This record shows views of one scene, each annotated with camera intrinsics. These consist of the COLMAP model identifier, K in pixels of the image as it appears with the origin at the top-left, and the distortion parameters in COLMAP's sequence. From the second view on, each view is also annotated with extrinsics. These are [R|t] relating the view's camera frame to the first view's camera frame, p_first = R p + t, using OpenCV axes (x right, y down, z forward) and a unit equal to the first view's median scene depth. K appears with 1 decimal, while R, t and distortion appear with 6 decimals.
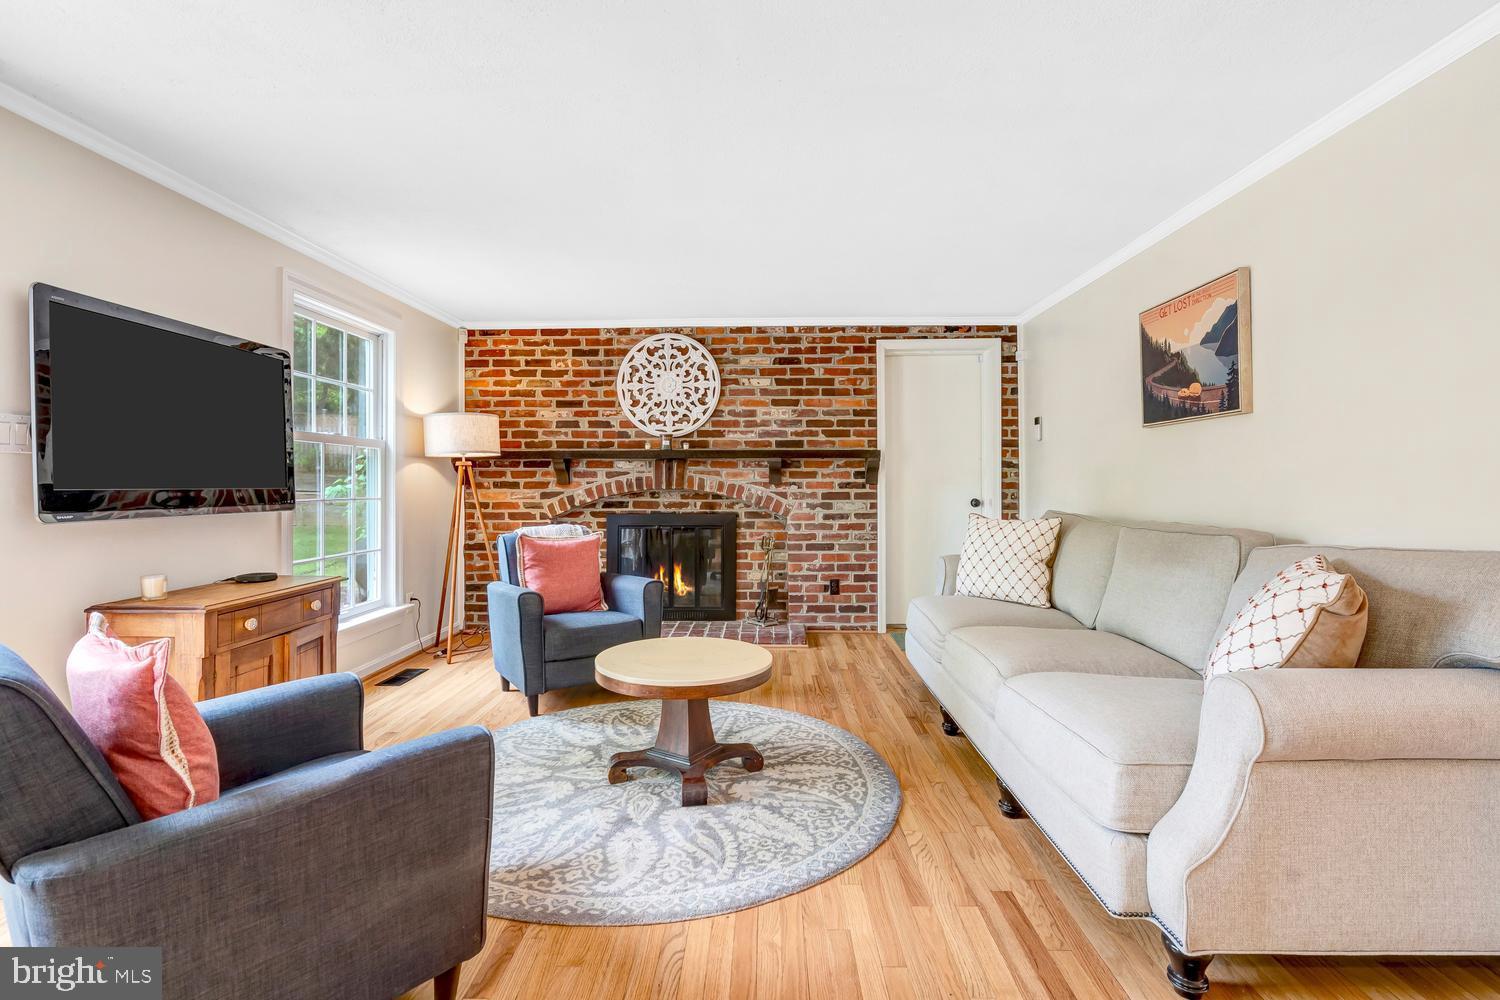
lens RADIAL K [[691.1, 0, 749.8], [0, 691.1, 478.0], [0, 0, 1]] dist [-0.008125, 0.003146]
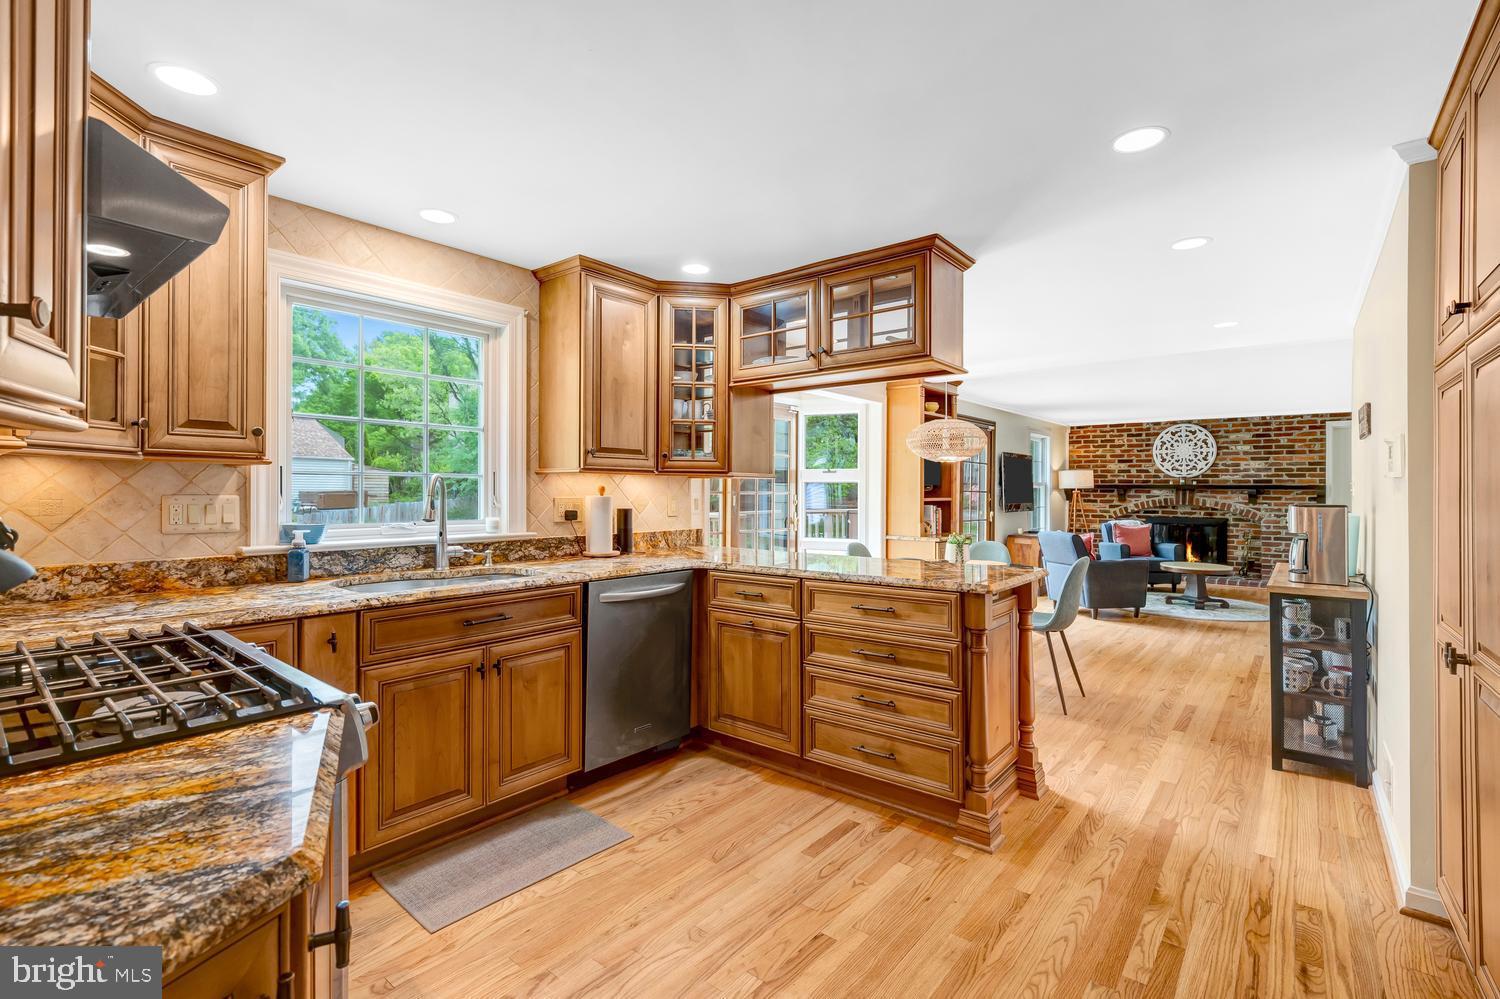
lens RADIAL K [[691.1, 0, 734.7], [0, 691.1, 484.6], [0, 0, 1]] dist [-0.008125, 0.003146]
pose [[0.781158, 0.004767, -0.624315, 0.103160], [-0.003455, 0.999989, 0.003312, -0.042121], [0.624324, -0.000431, 0.781166, -1.277297]]
